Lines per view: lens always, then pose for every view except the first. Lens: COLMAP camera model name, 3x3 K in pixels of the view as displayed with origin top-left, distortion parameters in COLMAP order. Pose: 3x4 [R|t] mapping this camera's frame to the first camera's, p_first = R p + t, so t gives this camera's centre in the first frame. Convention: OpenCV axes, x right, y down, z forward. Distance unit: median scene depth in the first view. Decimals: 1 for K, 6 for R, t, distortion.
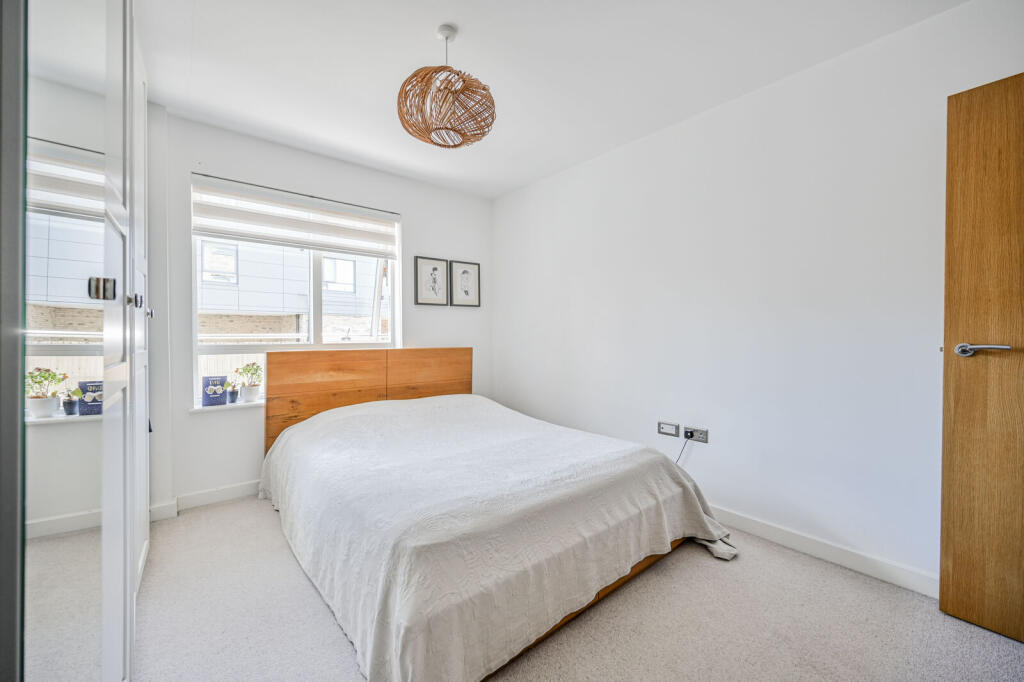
lens RADIAL K [[399.3, 0, 512.0], [0, 399.3, 341.0], [0, 0, 1]] dist [-0.000787, -0.000043]
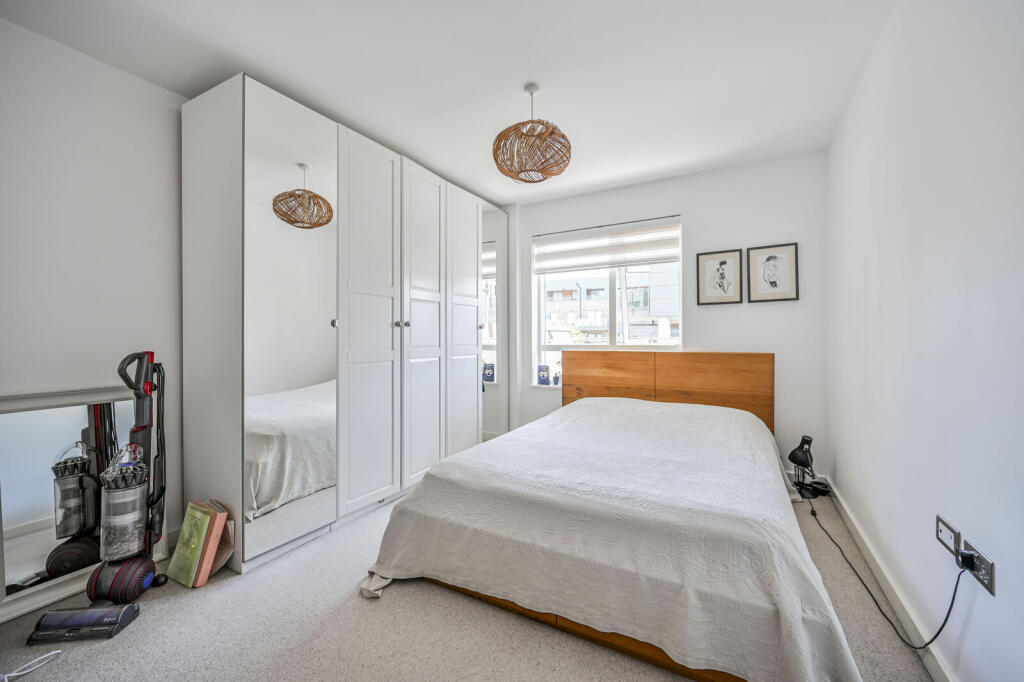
lens RADIAL K [[399.9, 0, 512.6], [0, 399.9, 338.5], [0, 0, 1]] dist [0.000029, 0.000073]
pose [[0.361602, -0.000473, -0.932333, 0.518061], [-0.011095, 0.999927, -0.004810, -0.004434], [0.932267, 0.012083, 0.361570, 0.278566]]
